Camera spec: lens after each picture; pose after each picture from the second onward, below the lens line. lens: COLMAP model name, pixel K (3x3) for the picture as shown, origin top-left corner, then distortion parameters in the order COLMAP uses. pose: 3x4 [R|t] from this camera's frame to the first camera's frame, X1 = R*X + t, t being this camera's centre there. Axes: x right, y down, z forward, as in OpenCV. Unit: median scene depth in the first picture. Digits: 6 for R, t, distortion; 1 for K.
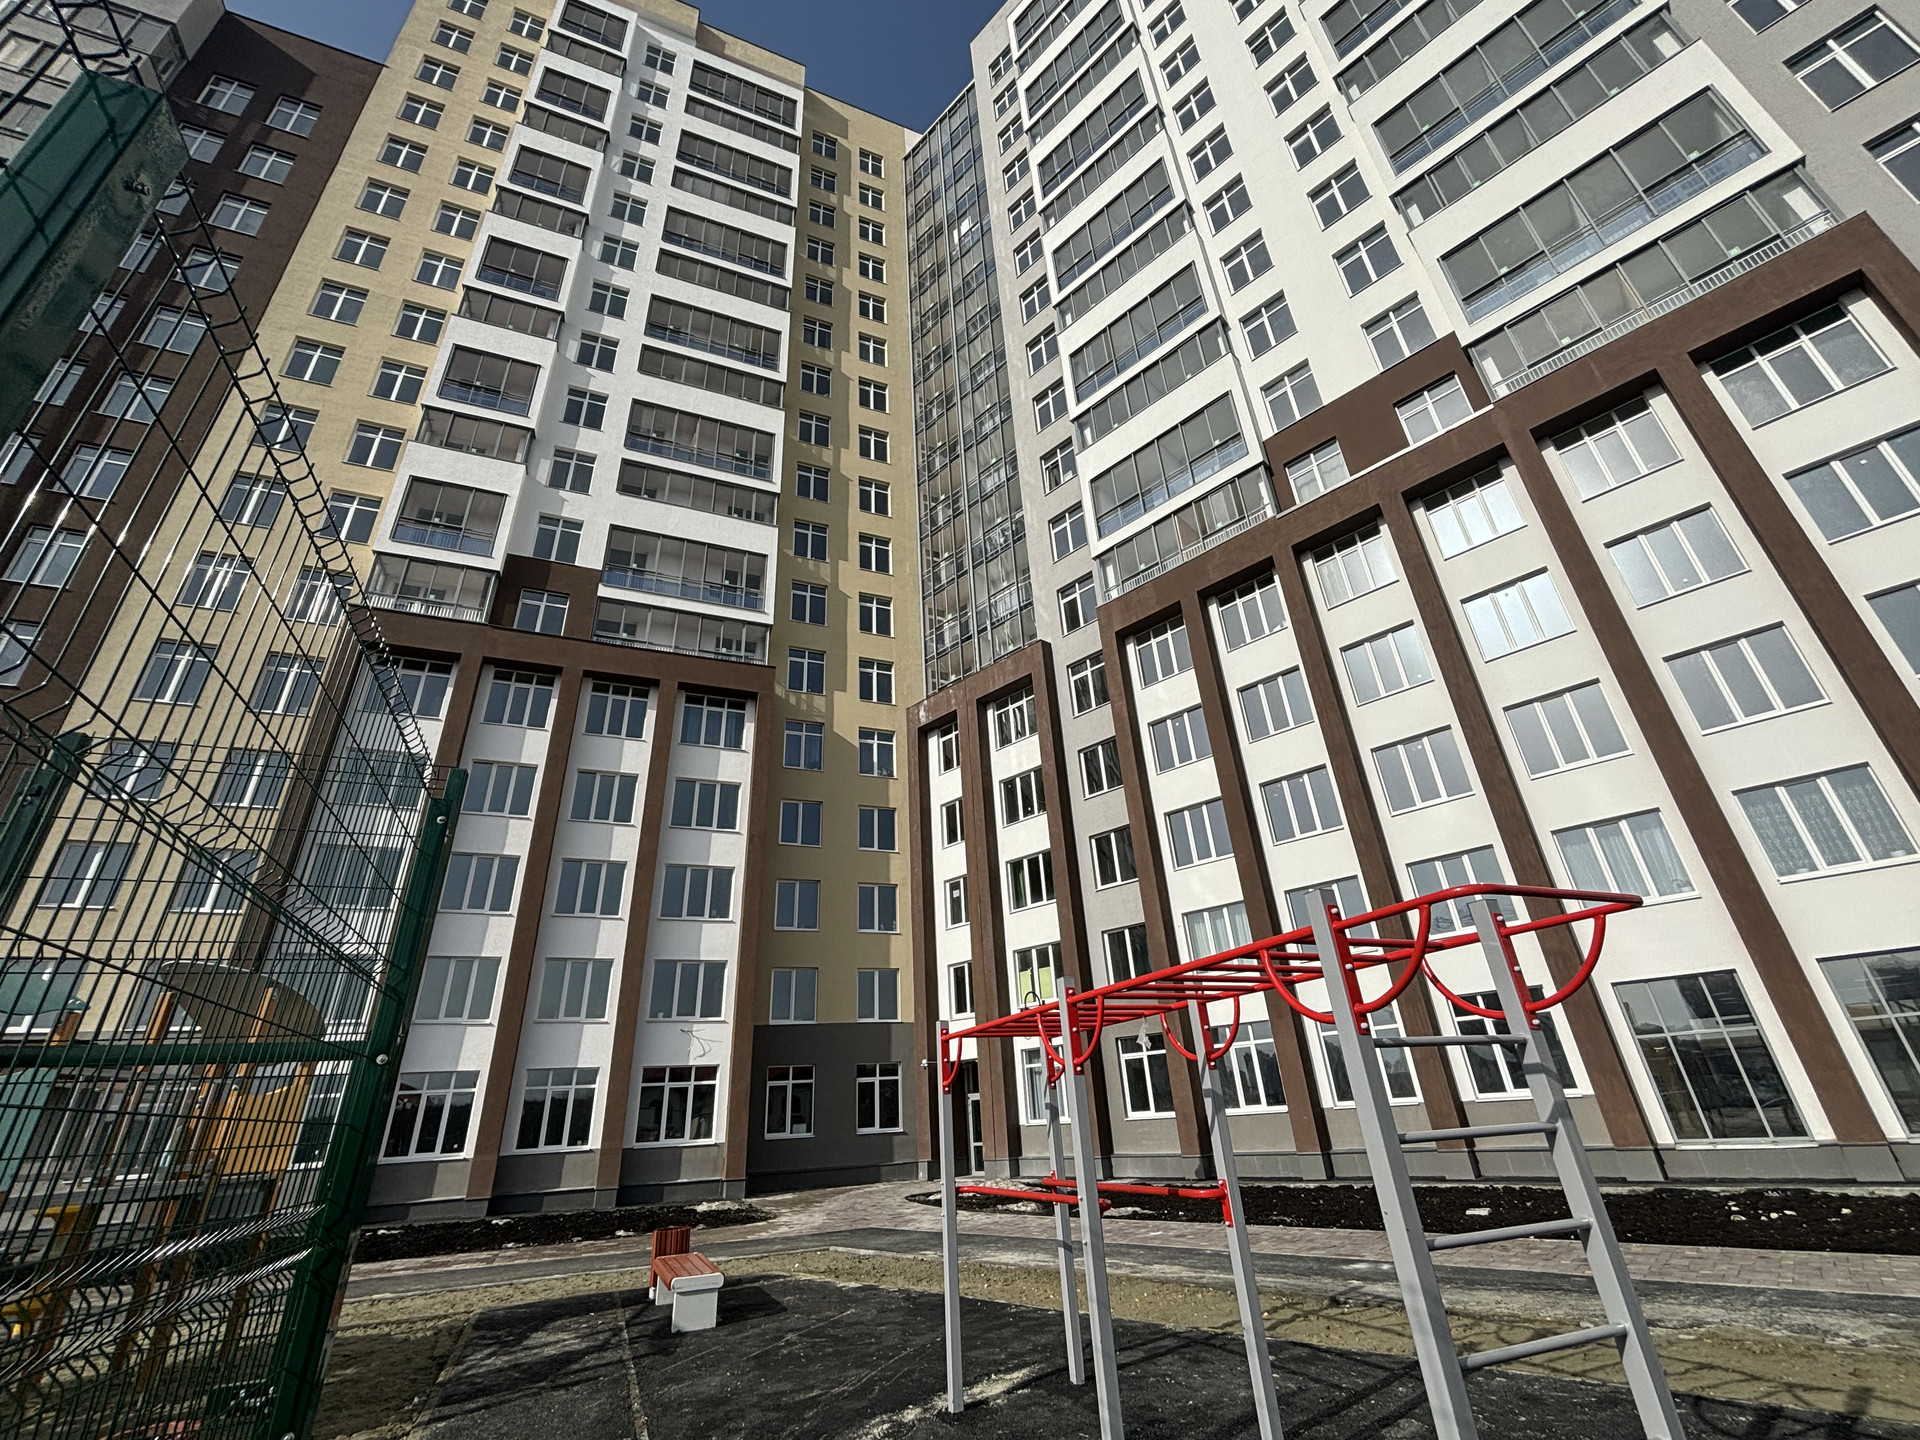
lens RADIAL K [[795.5, 0, 960.0], [0, 795.5, 720.0], [0, 0, 1]] dist [-0.007710, -0.000547]
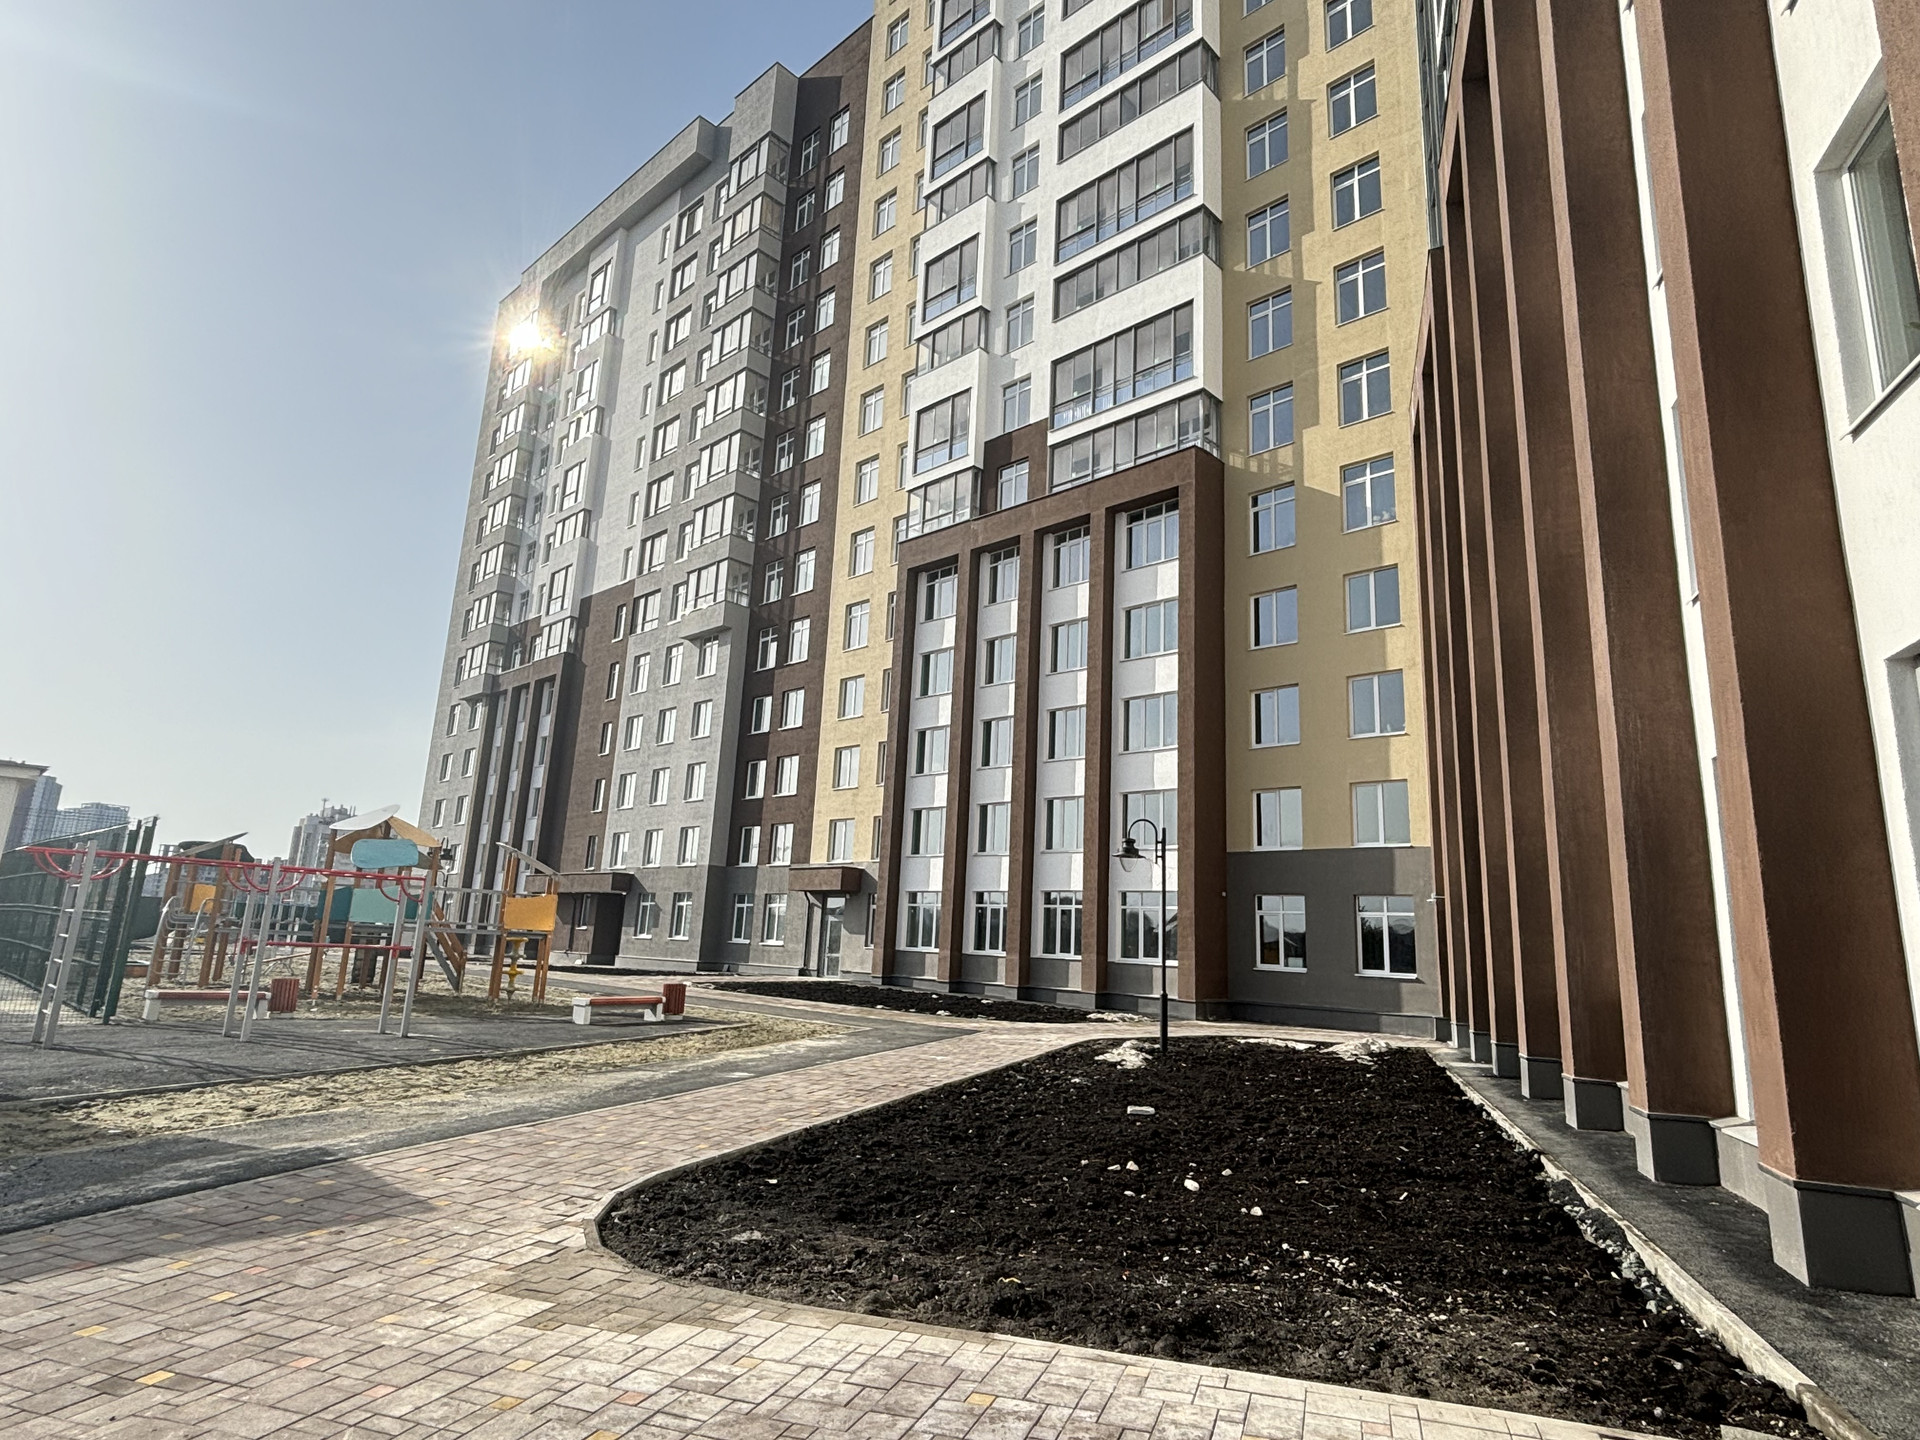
lens RADIAL K [[1049.8, 0, 960.0], [0, 1049.8, 720.0], [0, 0, 1]] dist [0.001206, -0.000173]
pose [[0.417844, -0.125368, -0.899828, 0.561569], [0.347775, 0.937068, 0.030936, 0.075363], [0.839321, -0.325864, 0.435148, 0.208620]]
